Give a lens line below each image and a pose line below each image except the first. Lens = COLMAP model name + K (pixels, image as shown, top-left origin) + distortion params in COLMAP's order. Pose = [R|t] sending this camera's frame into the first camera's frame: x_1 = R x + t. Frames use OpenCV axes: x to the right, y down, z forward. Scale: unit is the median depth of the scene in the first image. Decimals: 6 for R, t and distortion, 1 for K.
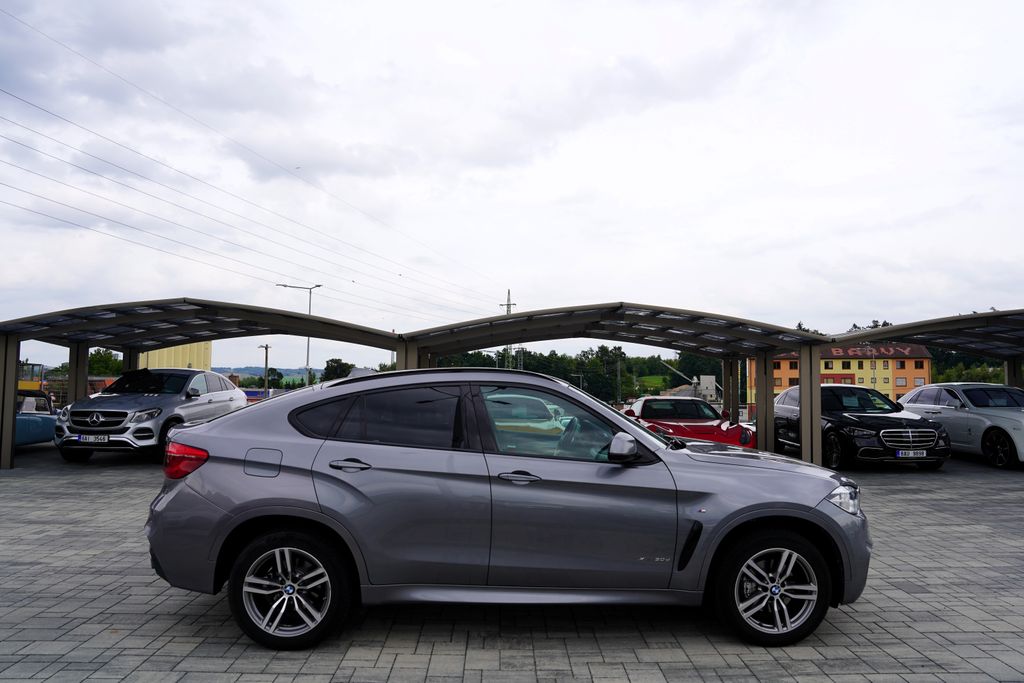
lens RADIAL K [[706.3, 0, 513.1], [0, 706.3, 301.2], [0, 0, 1]] dist [-0.114412, 0.077401]
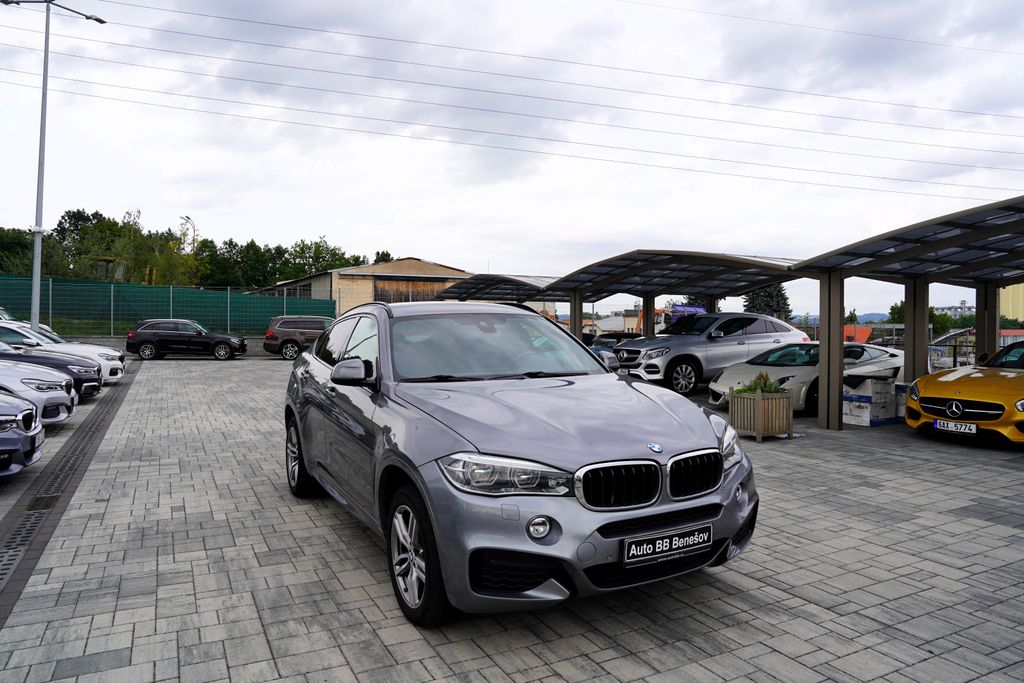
lens RADIAL K [[706.3, 0, 513.1], [0, 706.3, 301.2], [0, 0, 1]] dist [-0.114412, 0.077401]
pose [[0.435653, -0.035811, -0.899402, 1.119730], [0.103648, 0.994558, 0.010605, 0.106460], [0.894127, -0.097841, 0.436994, 0.711805]]
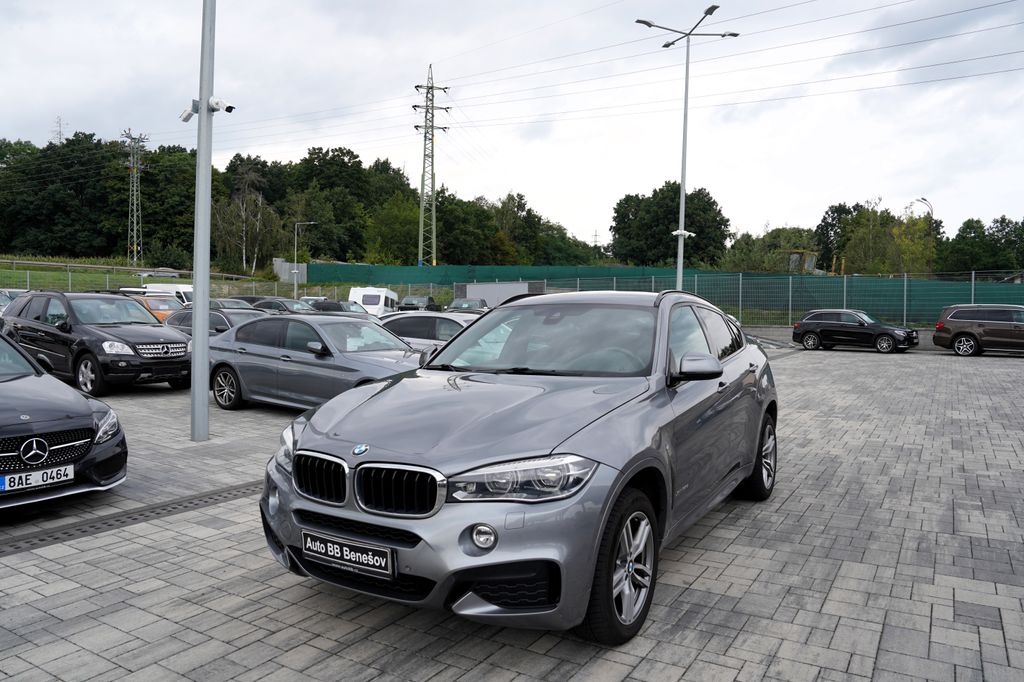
lens RADIAL K [[724.7, 0, 506.6], [0, 724.7, 293.0], [0, 0, 1]] dist [-0.110973, 0.075186]
pose [[-0.548596, -0.030894, -0.835516, 1.033249], [0.089549, 0.991398, -0.095456, 0.209476], [0.831278, -0.127186, -0.541110, 1.660051]]
